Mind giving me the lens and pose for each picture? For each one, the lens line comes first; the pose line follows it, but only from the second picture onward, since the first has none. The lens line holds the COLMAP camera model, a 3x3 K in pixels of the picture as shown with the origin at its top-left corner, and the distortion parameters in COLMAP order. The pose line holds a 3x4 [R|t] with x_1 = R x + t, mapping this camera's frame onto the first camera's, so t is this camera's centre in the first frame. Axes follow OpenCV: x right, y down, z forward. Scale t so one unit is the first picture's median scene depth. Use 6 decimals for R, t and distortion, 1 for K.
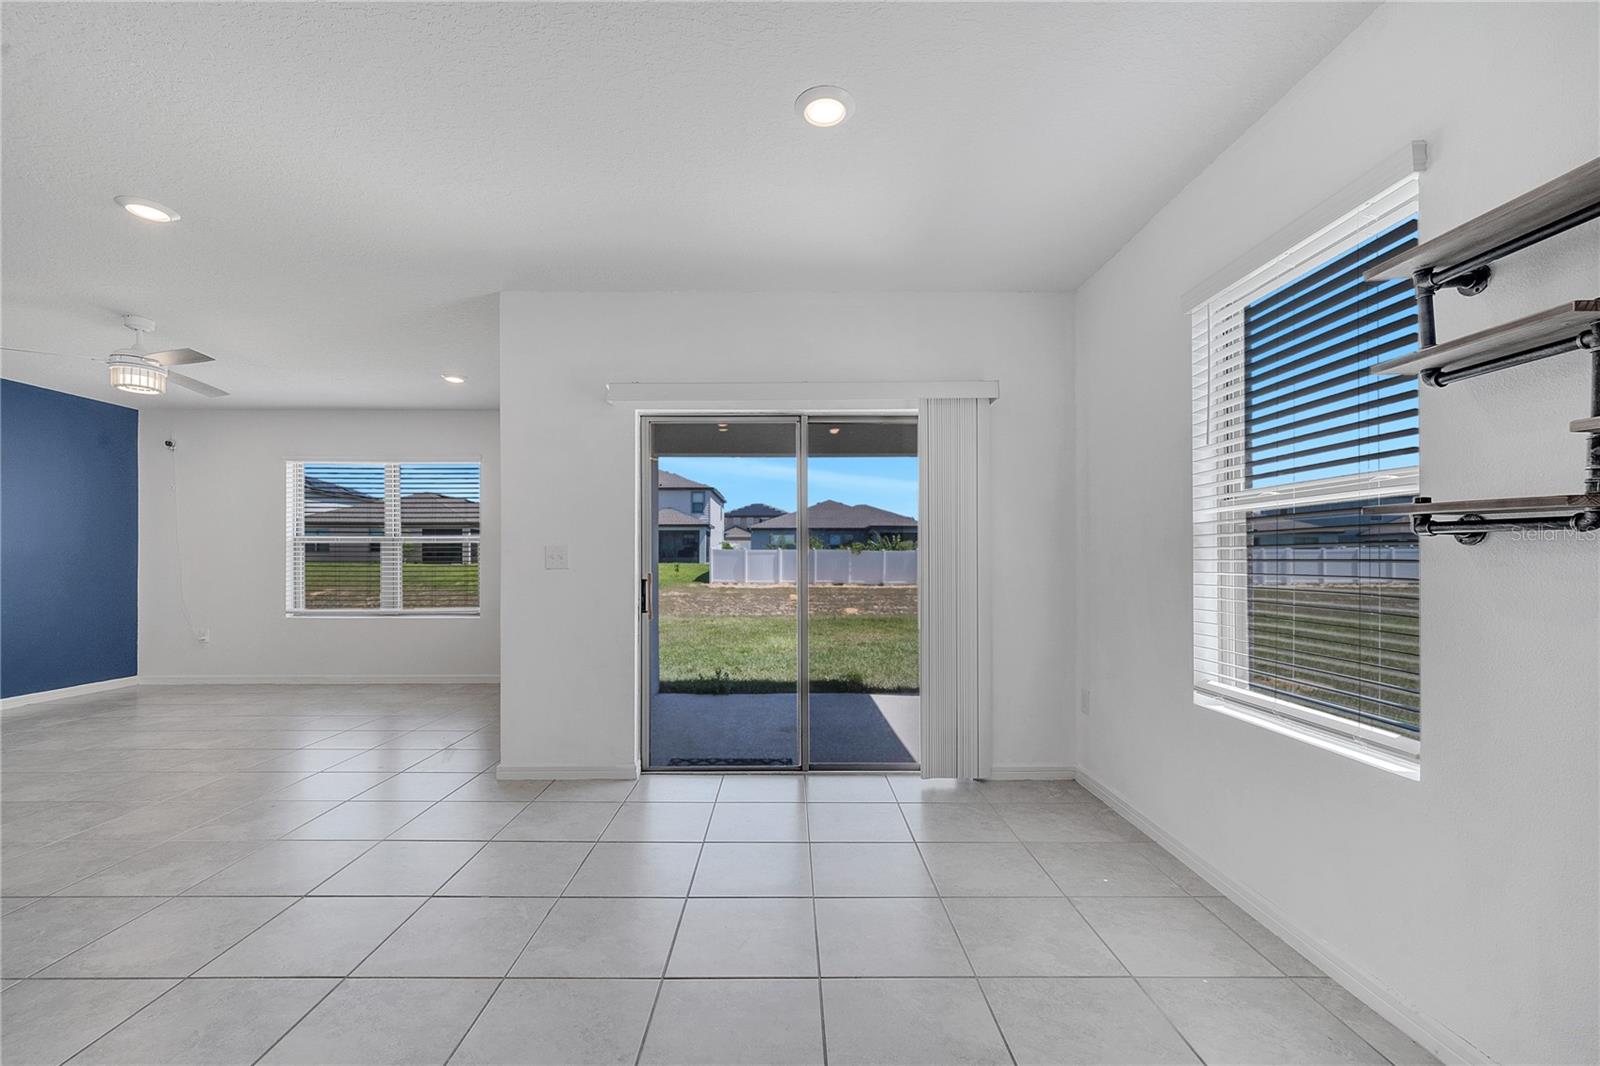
lens RADIAL K [[653.9, 0, 794.1], [0, 653.9, 549.8], [0, 0, 1]] dist [0.007069, -0.002421]
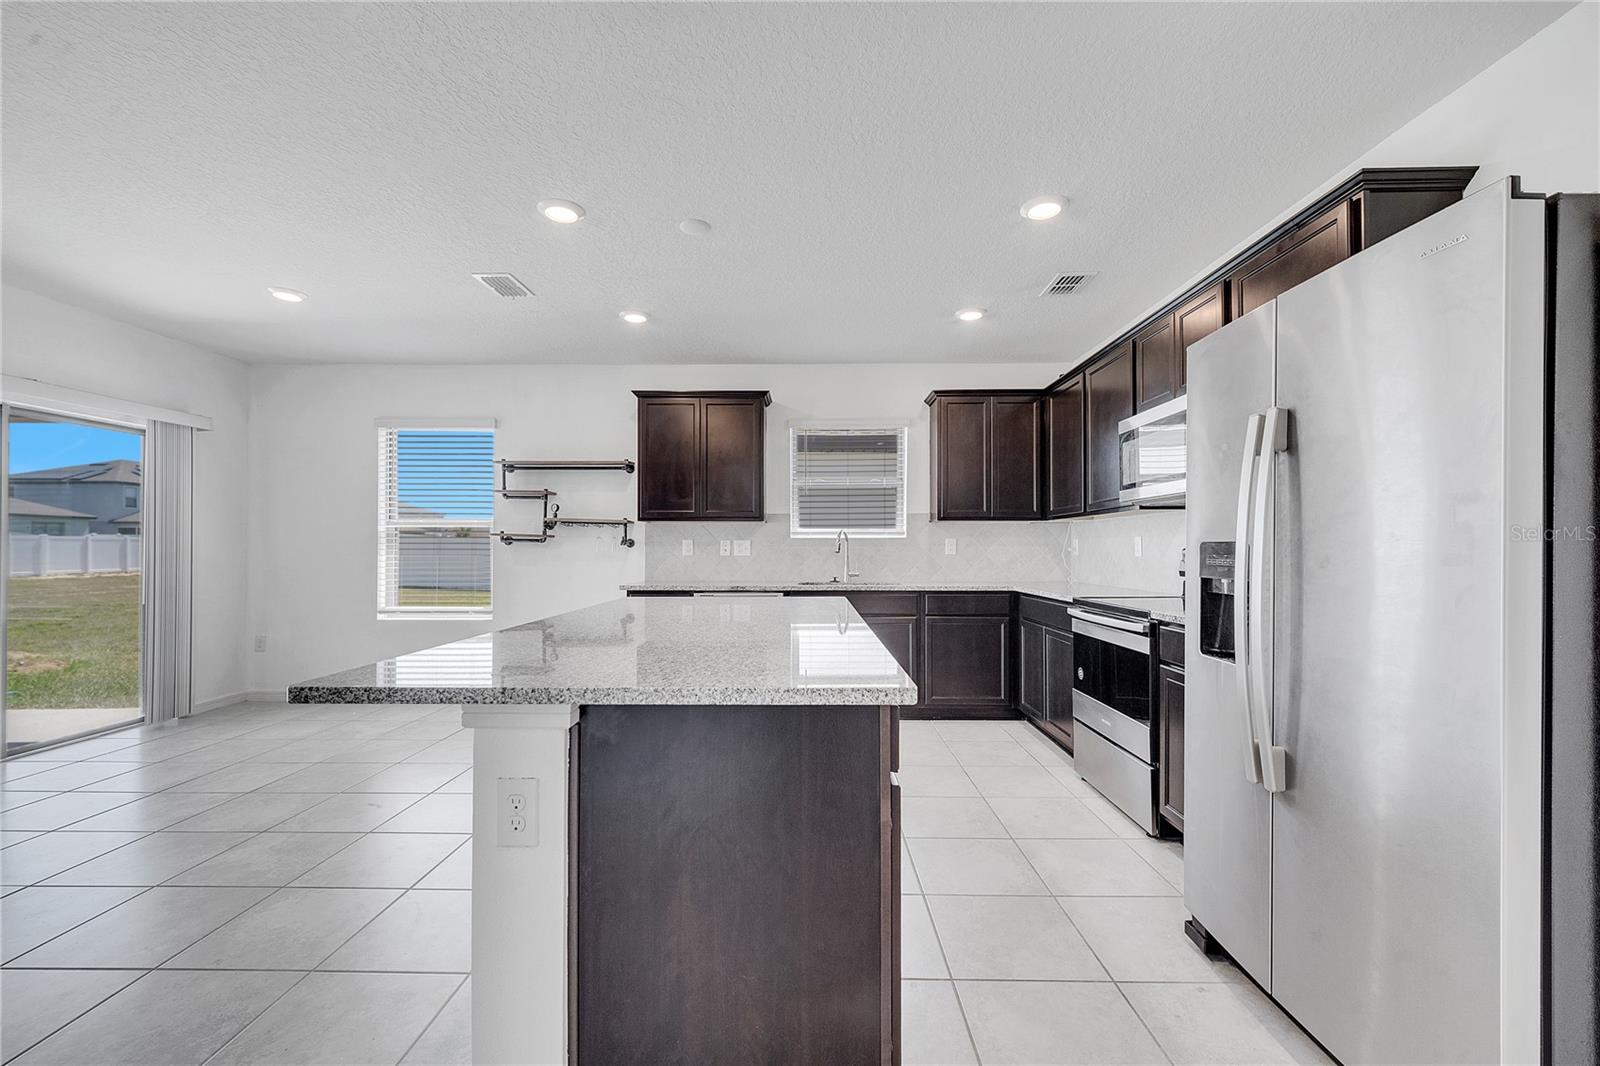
lens RADIAL K [[653.9, 0, 795.0], [0, 653.9, 542.5], [0, 0, 1]] dist [0.007069, -0.002421]
pose [[0.020574, 0.010387, 0.999734, -0.568132], [-0.018283, 0.999783, -0.010011, -0.004030], [-0.999621, -0.018072, 0.020759, -0.139174]]
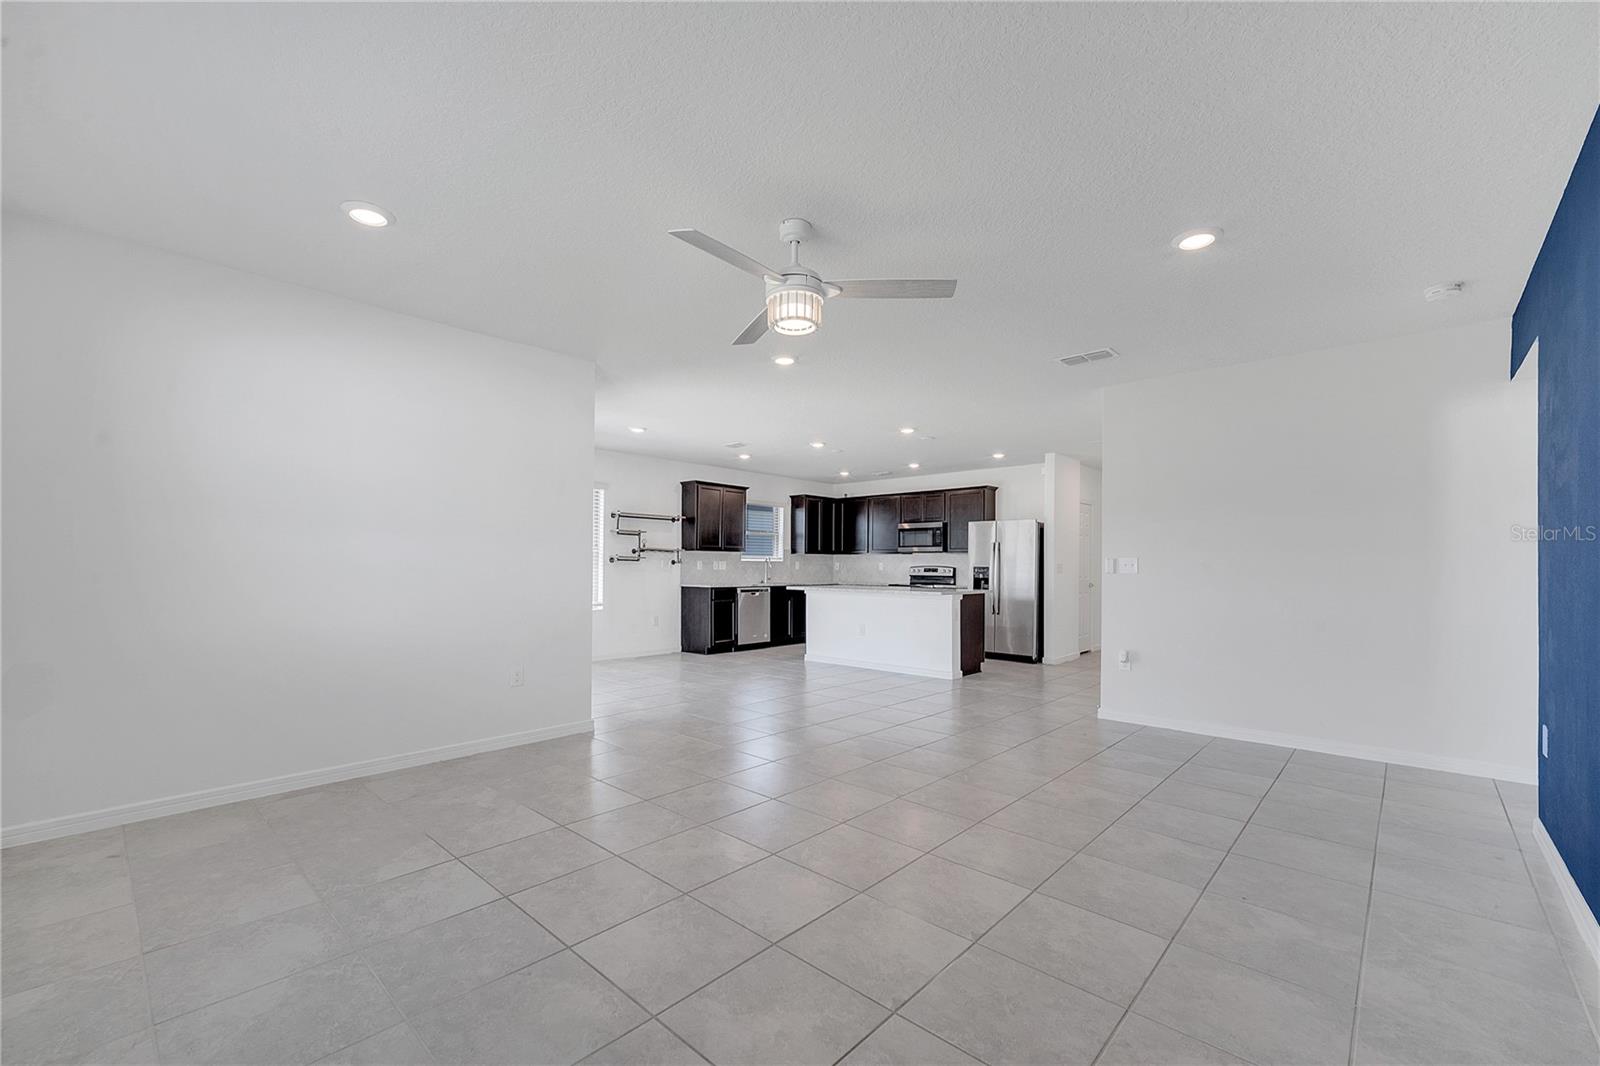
lens RADIAL K [[653.9, 0, 792.6], [0, 653.9, 566.3], [0, 0, 1]] dist [0.007069, -0.002421]
pose [[-0.727669, -0.004377, 0.685914, -0.932424], [-0.019617, 0.999703, -0.014432, 0.016748], [-0.685648, -0.023957, -0.727539, 0.956538]]
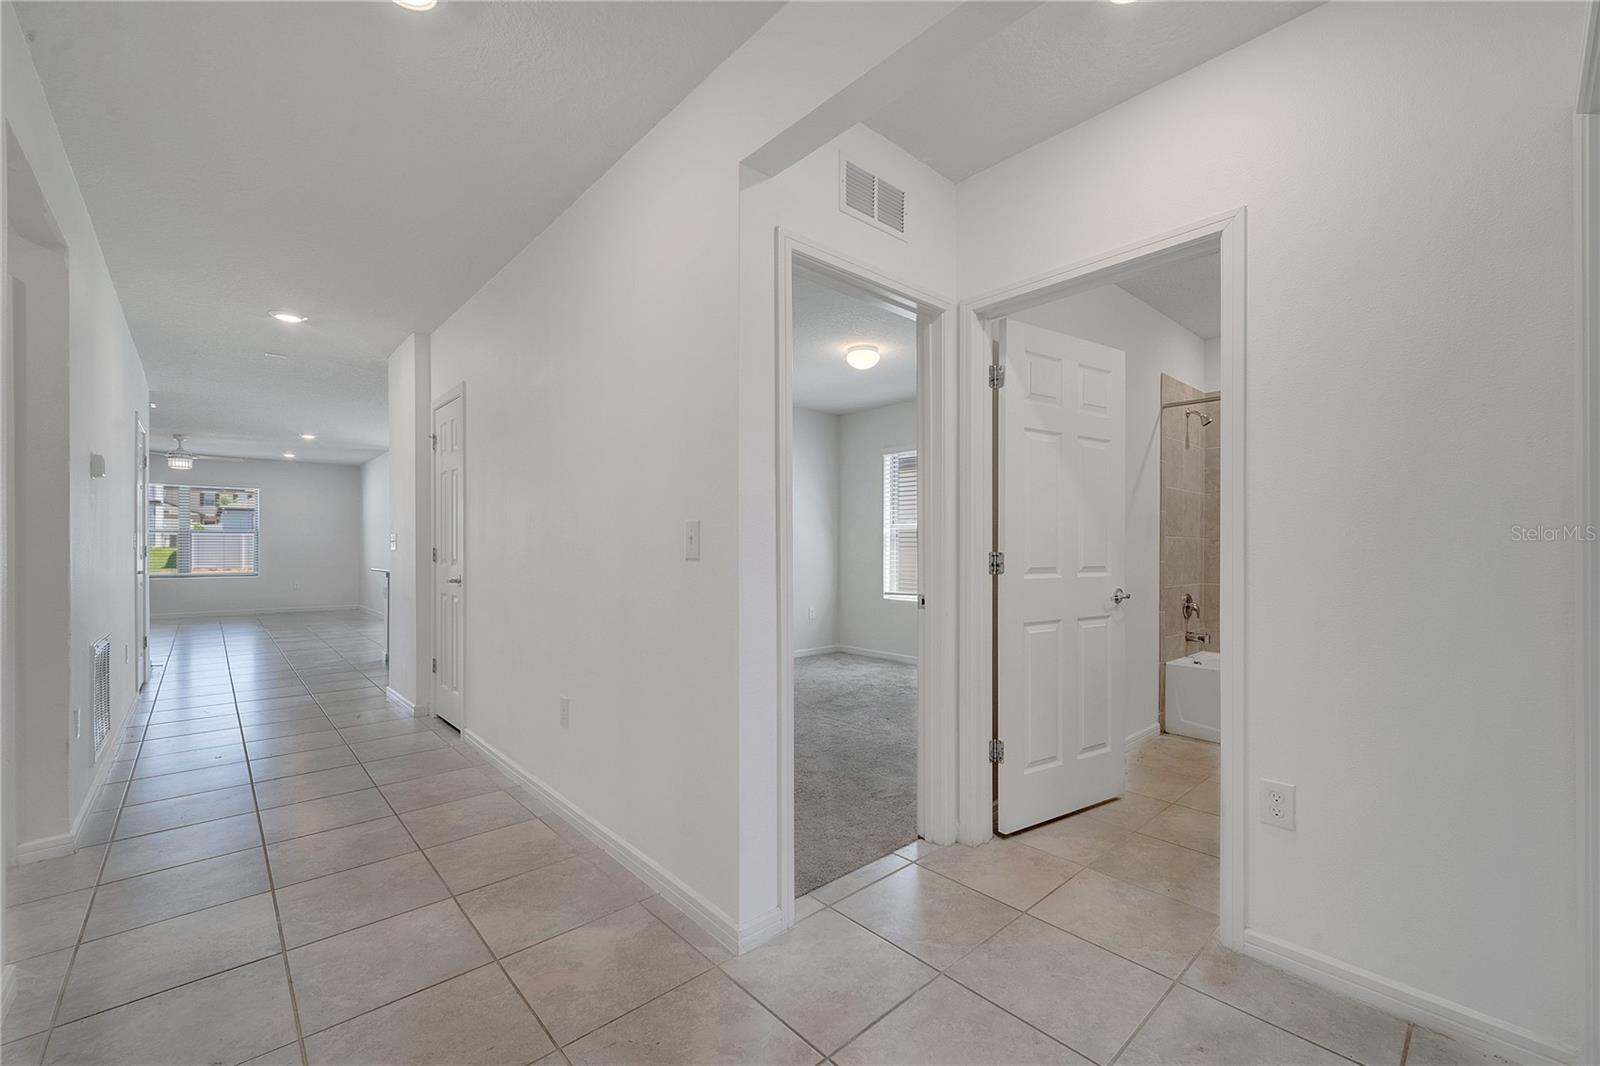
lens RADIAL K [[653.9, 0, 804.9], [0, 653.9, 549.7], [0, 0, 1]] dist [0.007069, -0.002421]
pose [[0.741045, -0.002450, 0.671451, -0.585867], [-0.013176, 0.999748, 0.018190, -0.021931], [-0.671326, -0.022327, 0.740826, -1.332661]]
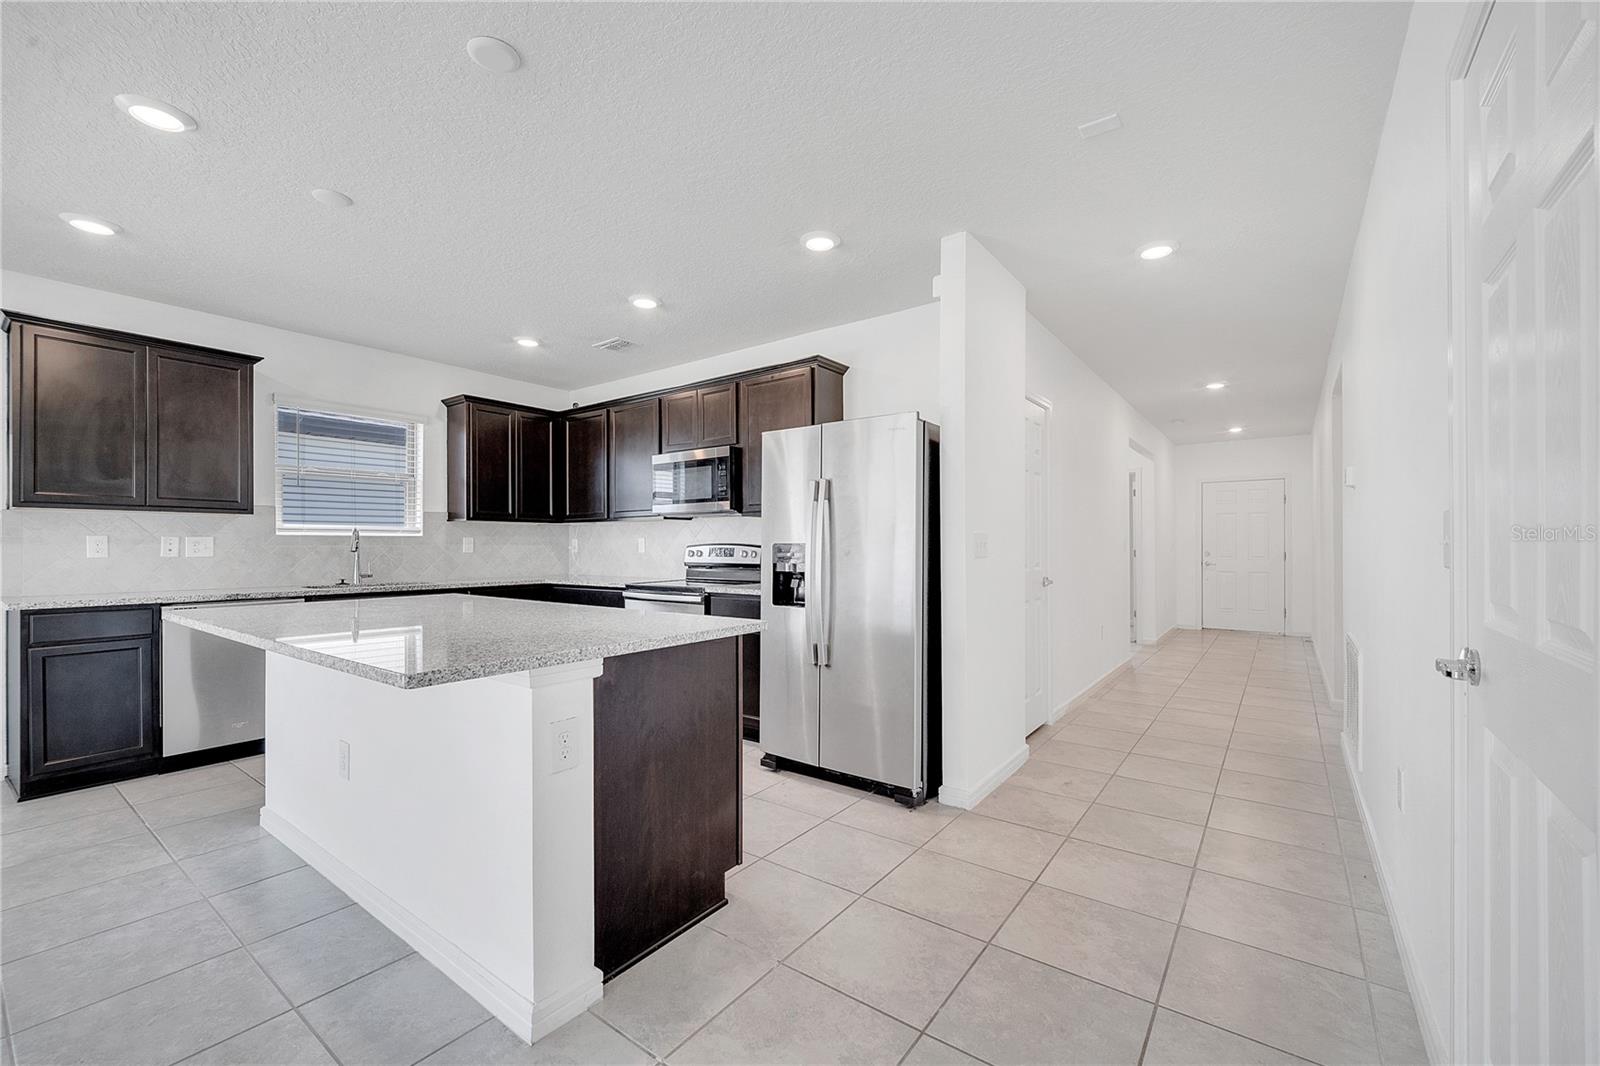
lens RADIAL K [[653.9, 0, 802.9], [0, 653.9, 543.3], [0, 0, 1]] dist [0.007069, -0.002421]
pose [[-0.803807, 0.004471, 0.594873, -0.606902], [-0.009217, 0.999758, -0.019968, -0.000060], [-0.594818, -0.021533, -0.803572, 0.108977]]
